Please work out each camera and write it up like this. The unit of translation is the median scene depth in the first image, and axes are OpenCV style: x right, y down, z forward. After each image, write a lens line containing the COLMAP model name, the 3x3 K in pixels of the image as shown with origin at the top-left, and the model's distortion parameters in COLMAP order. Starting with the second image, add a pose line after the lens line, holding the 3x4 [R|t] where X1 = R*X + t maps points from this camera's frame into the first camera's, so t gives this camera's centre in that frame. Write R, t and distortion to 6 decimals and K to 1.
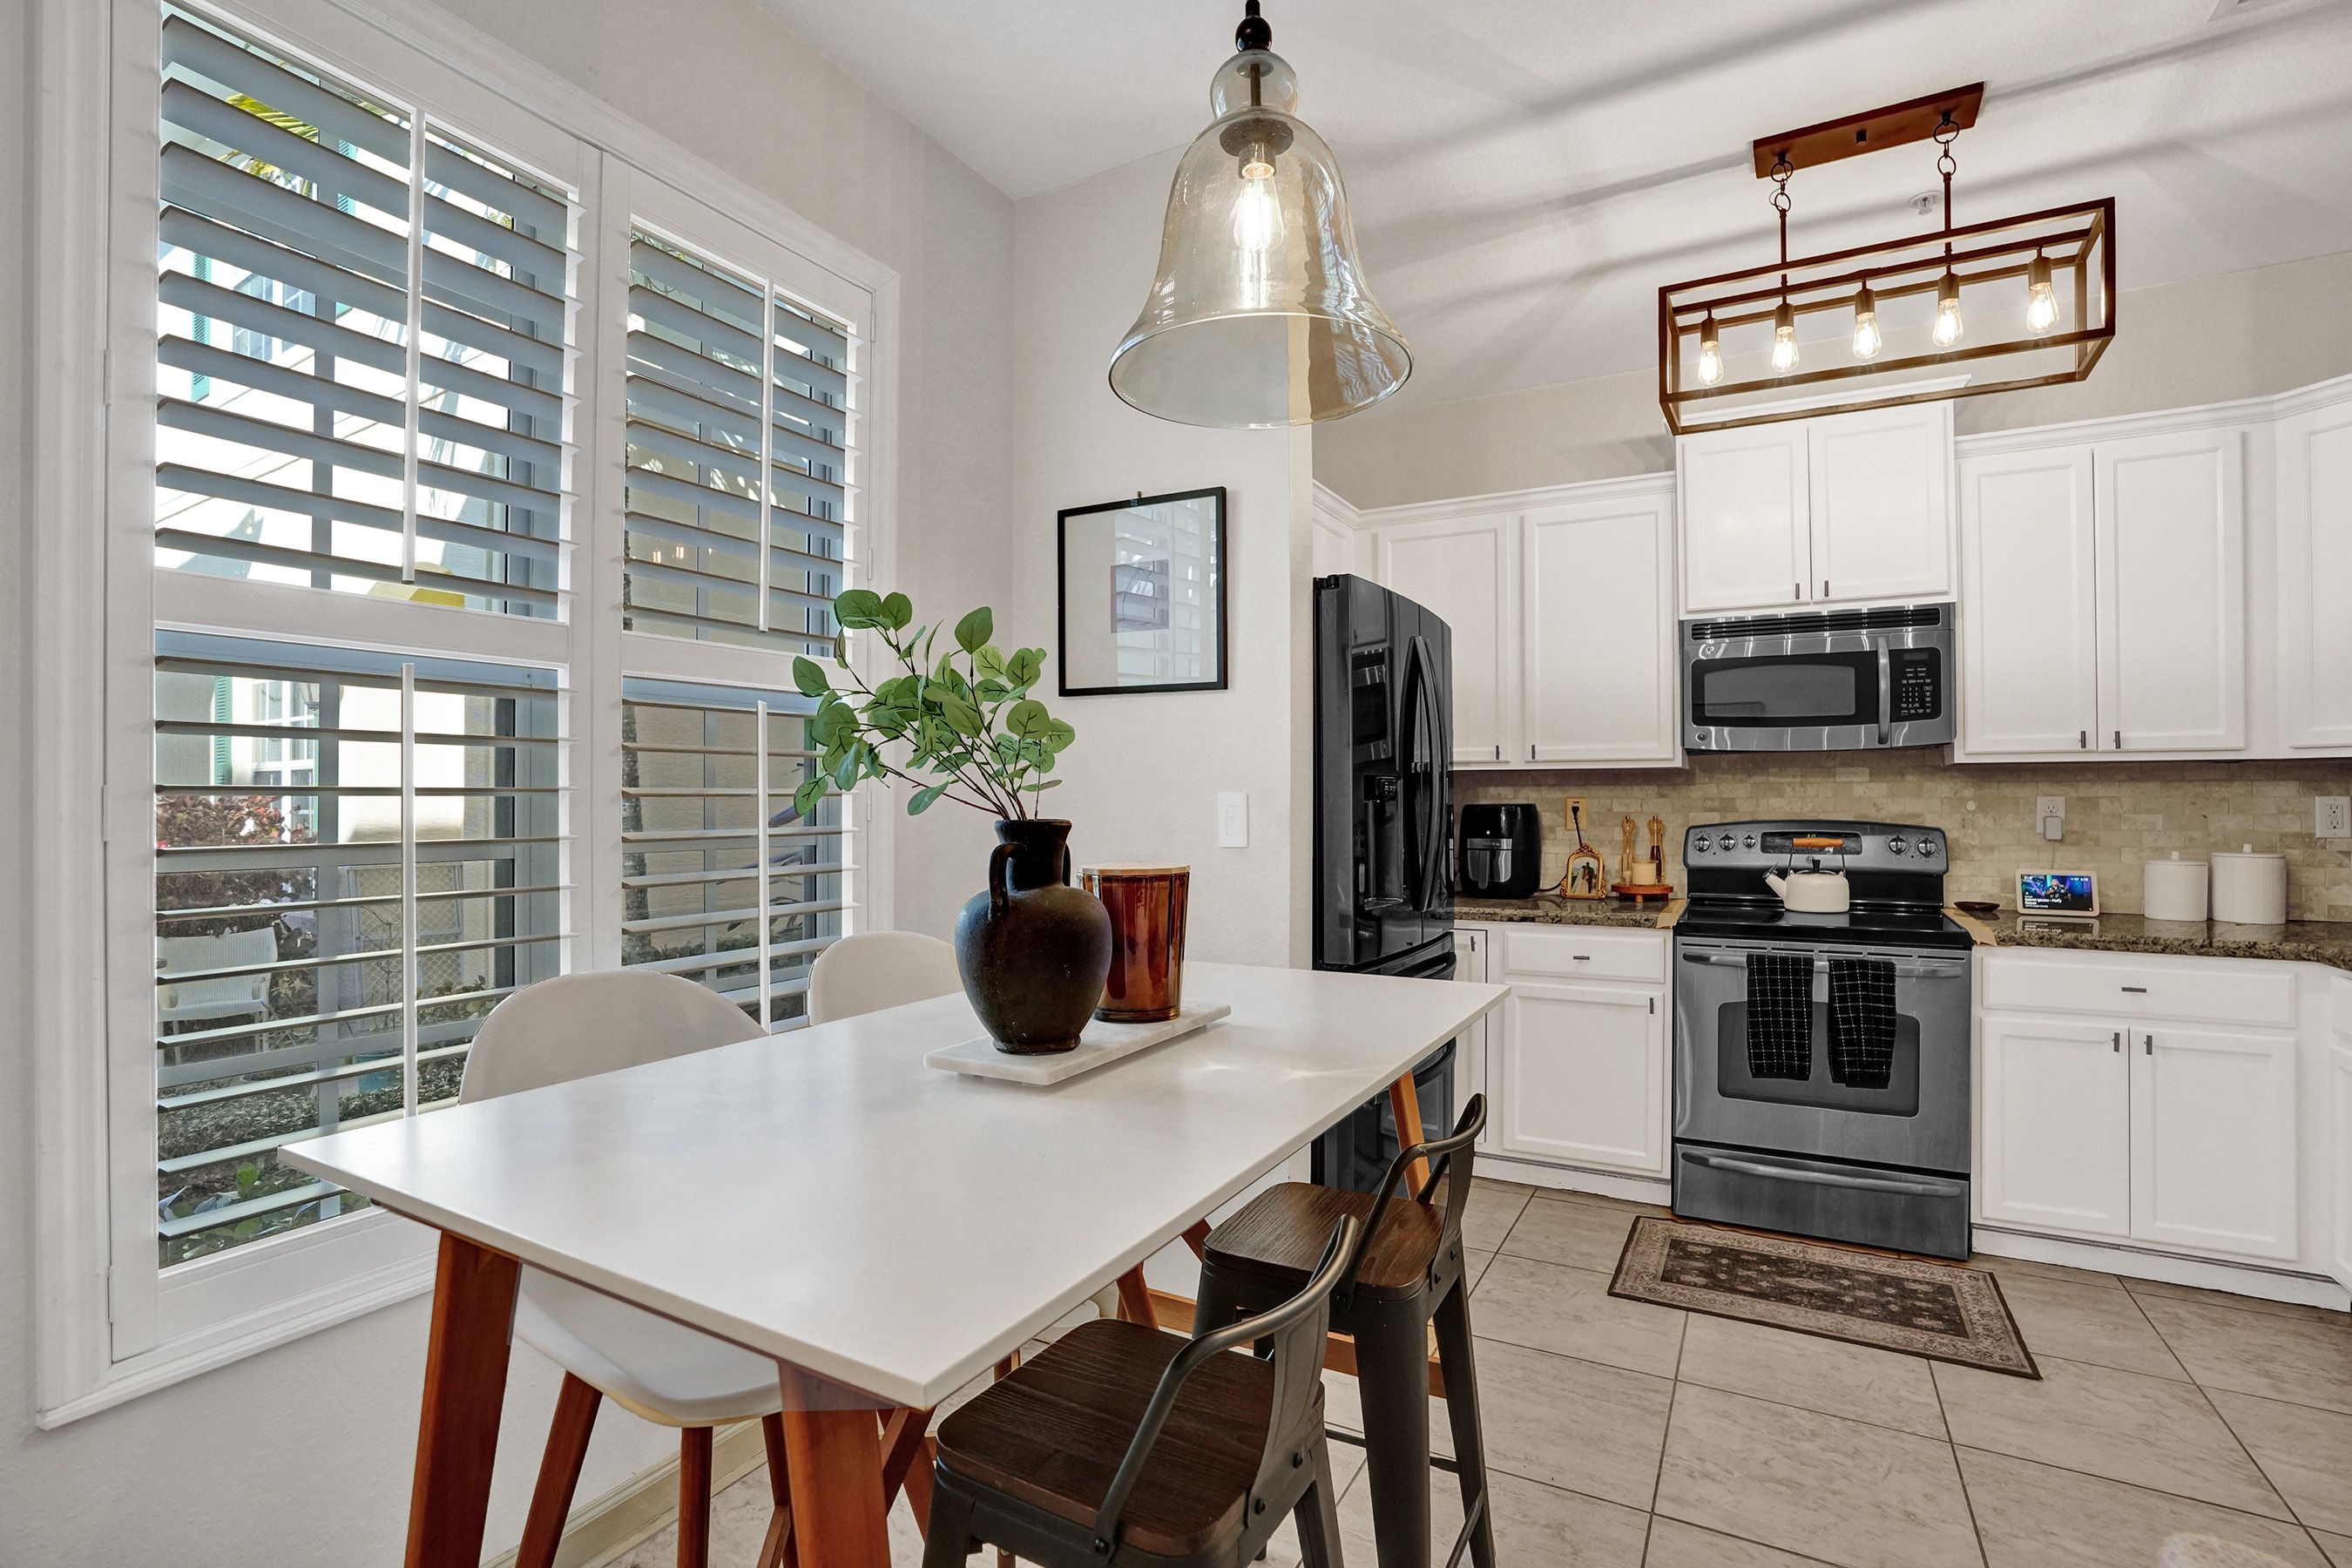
lens RADIAL K [[1103.9, 0, 1183.9], [0, 1103.9, 793.5], [0, 0, 1]] dist [-0.064321, 0.024377]
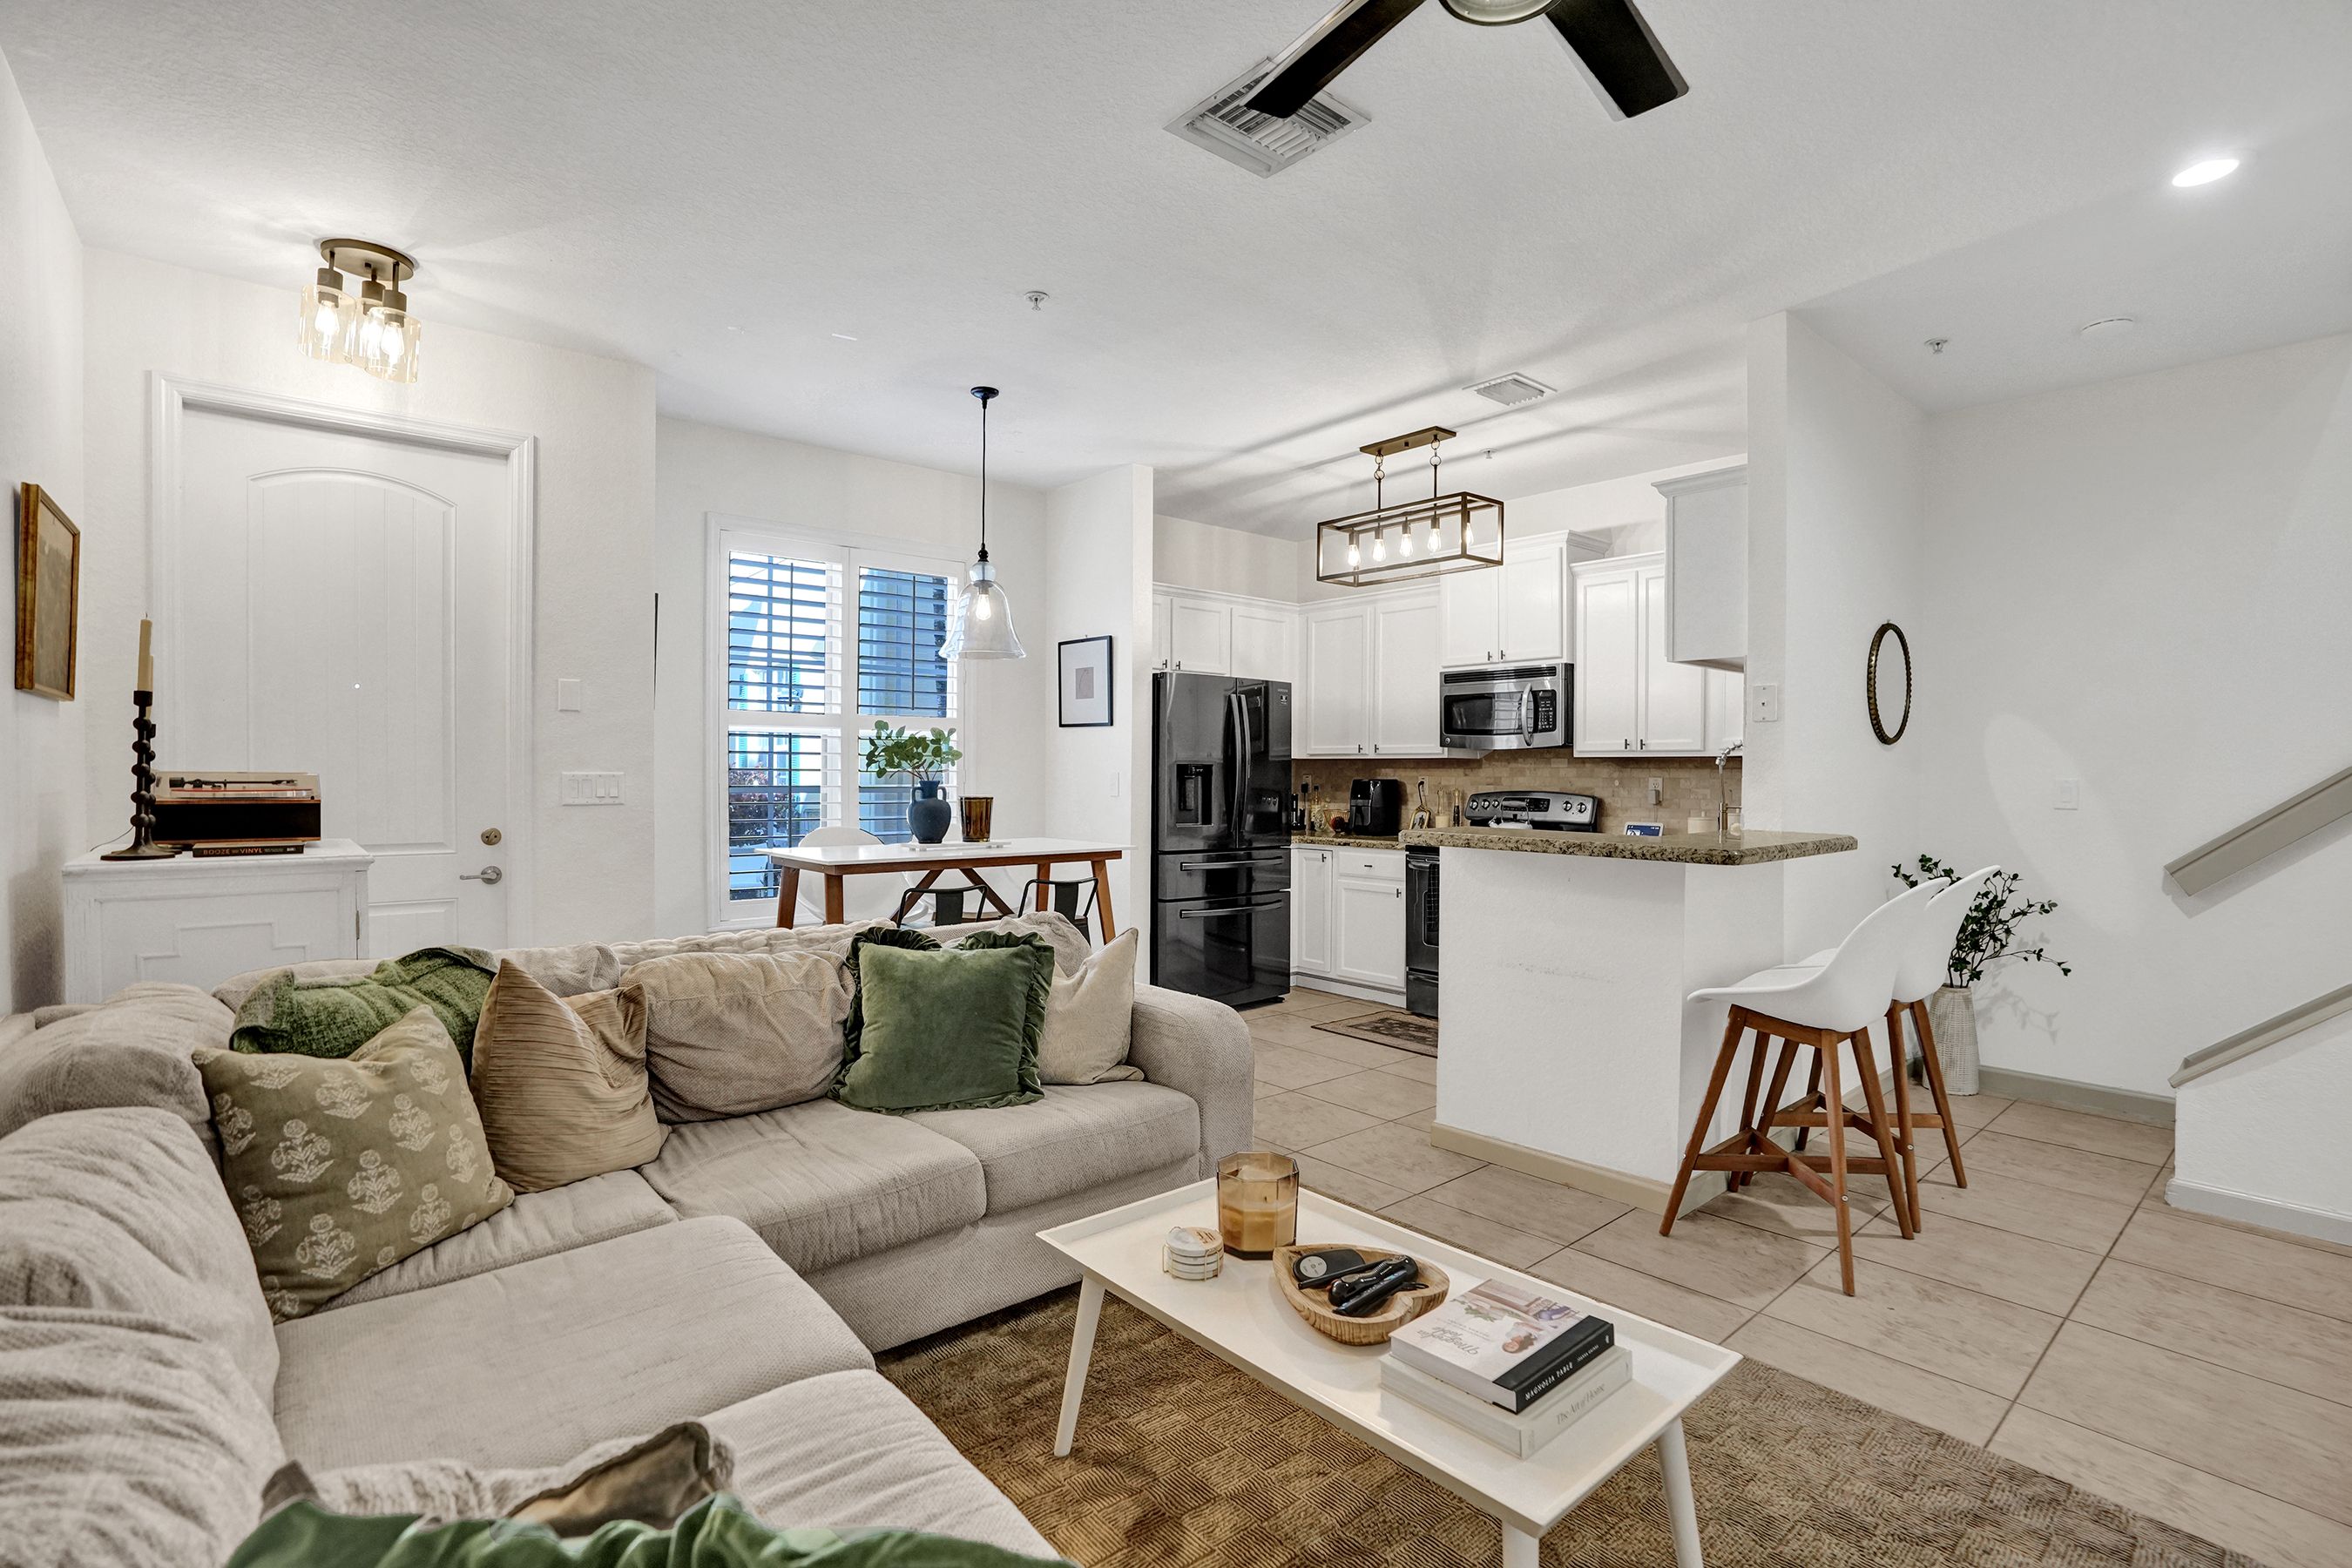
lens RADIAL K [[1103.9, 0, 1197.2], [0, 1103.9, 788.2], [0, 0, 1]] dist [-0.064321, 0.024377]
pose [[0.939873, 0.012660, -0.341291, 0.765184], [-0.006297, 0.999785, 0.019747, -0.010071], [0.341467, -0.016410, 0.939750, -0.833106]]
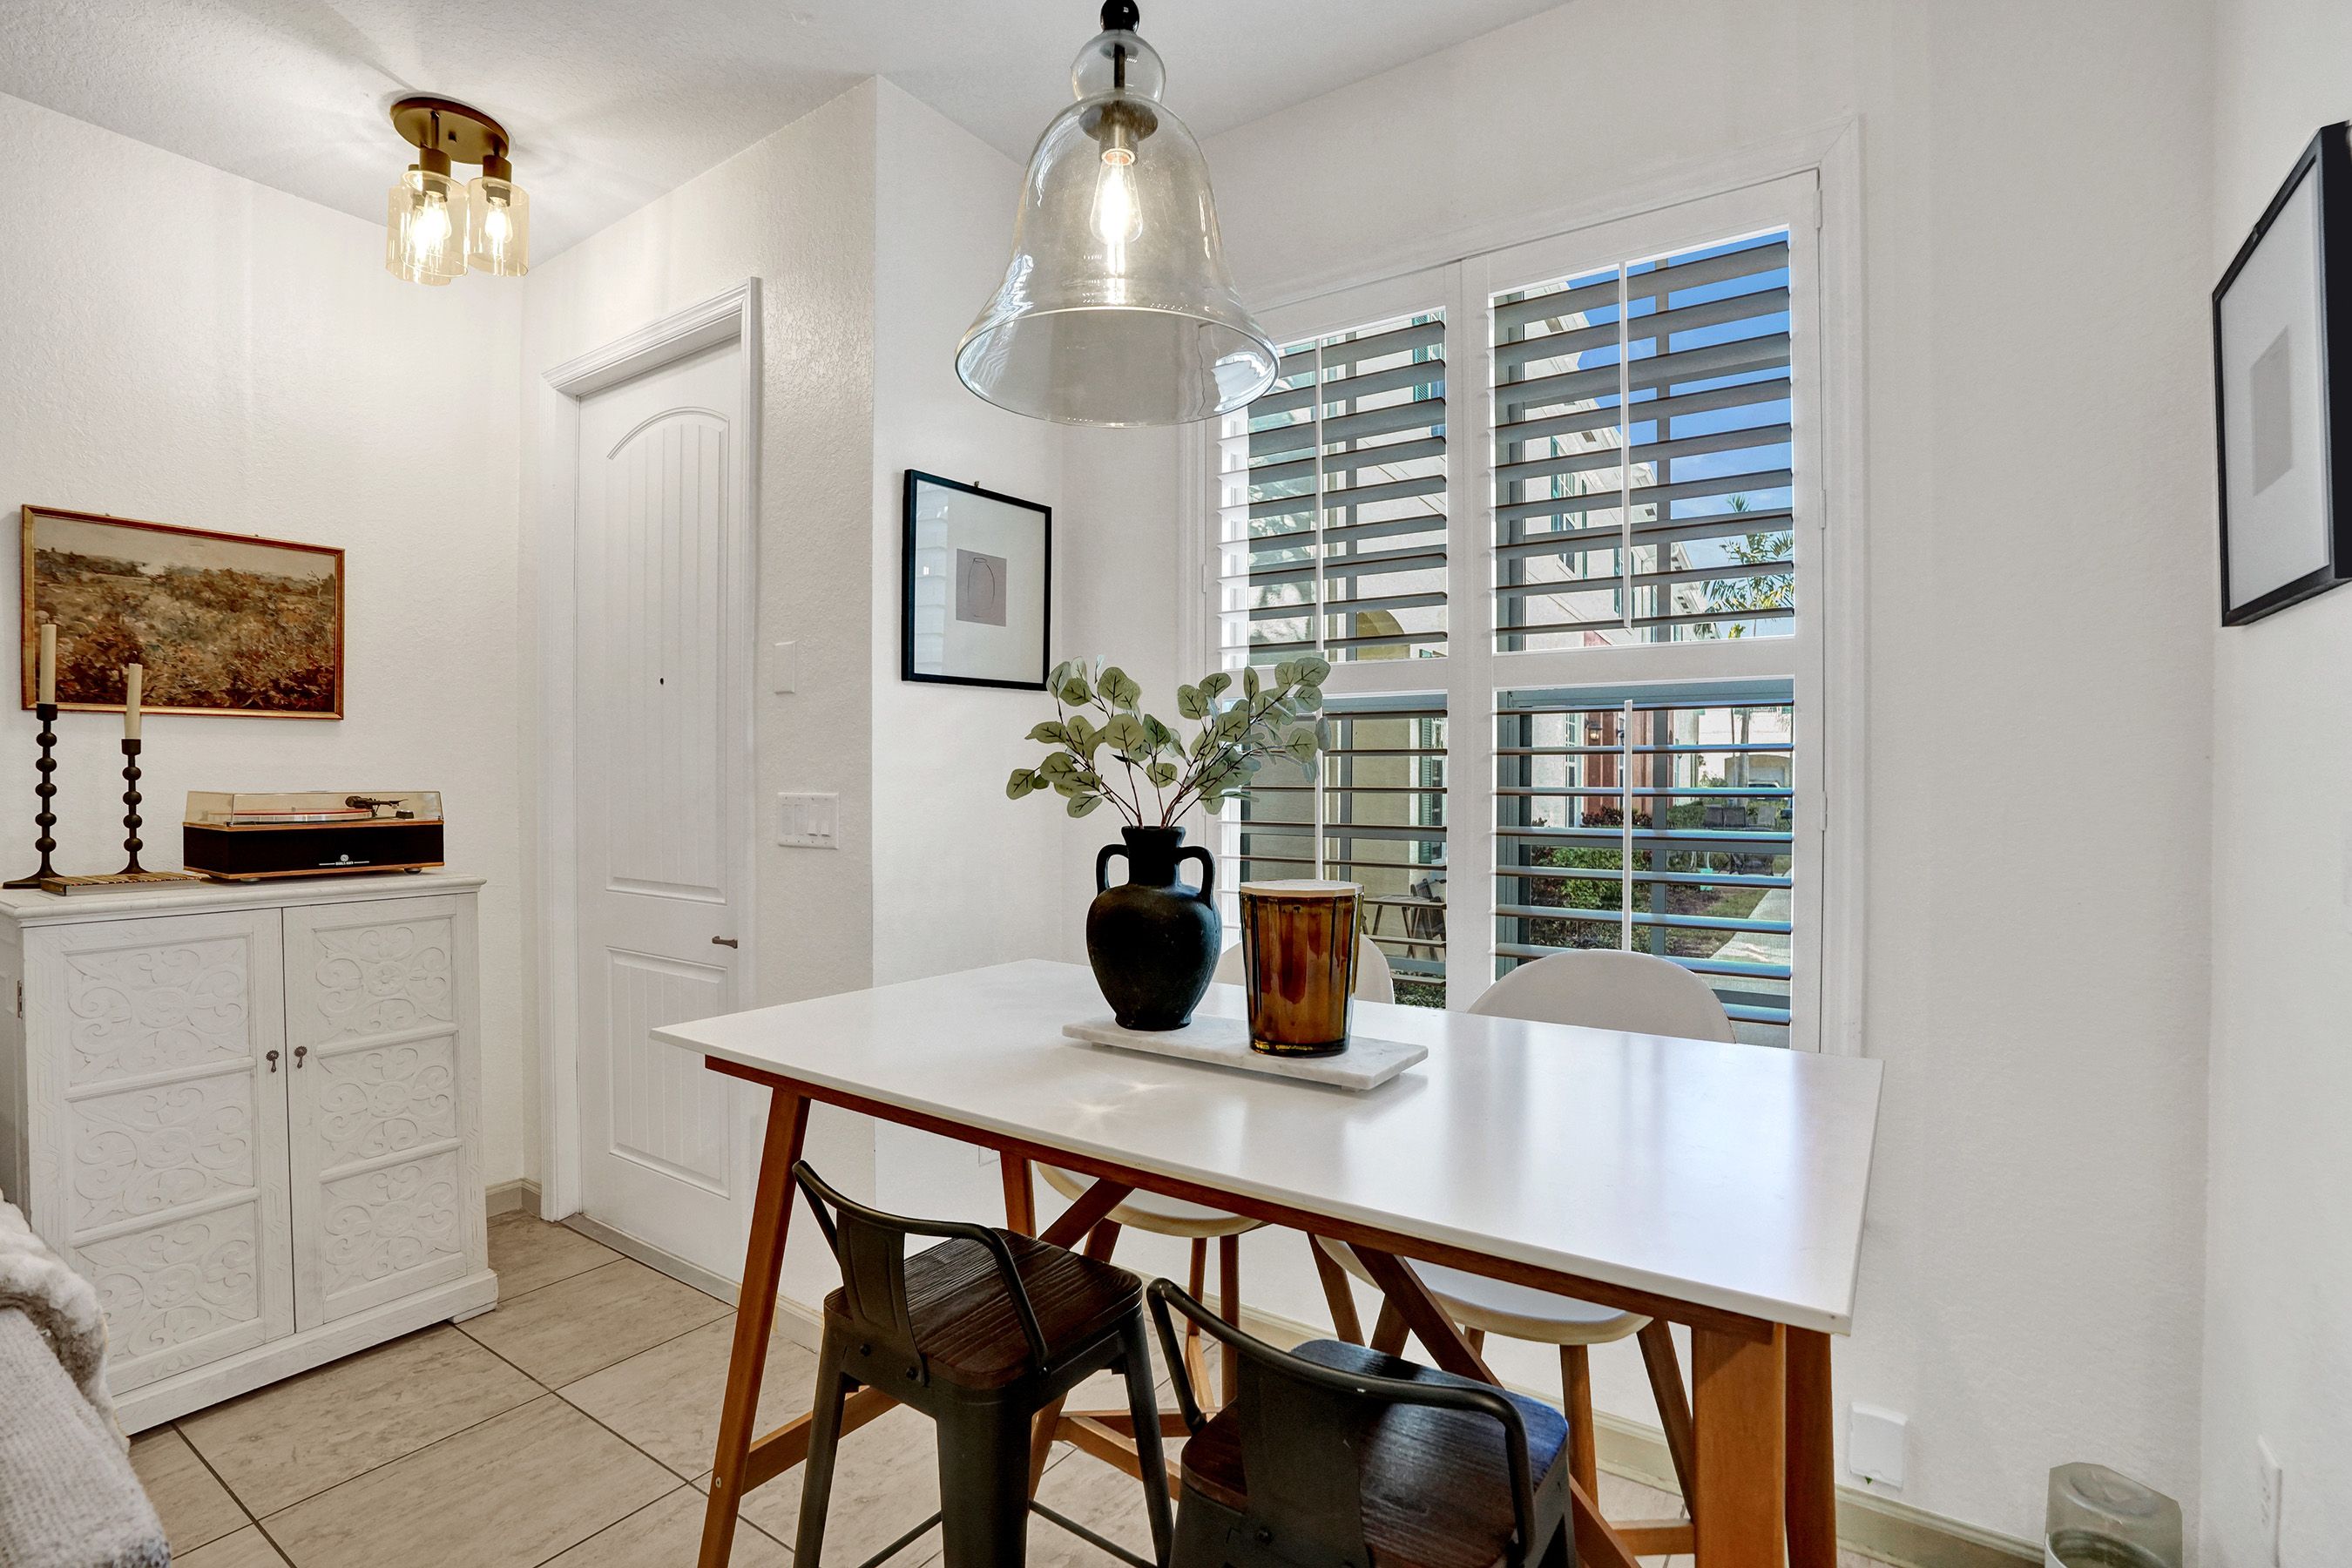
lens RADIAL K [[1103.9, 0, 1123.6], [0, 1103.9, 779.5], [0, 0, 1]] dist [-0.064321, 0.024377]
pose [[-0.129915, 0.001624, -0.991524, 0.392818], [-0.000034, 0.999999, 0.001642, -0.009831], [0.991525, 0.000247, -0.129914, 0.446965]]
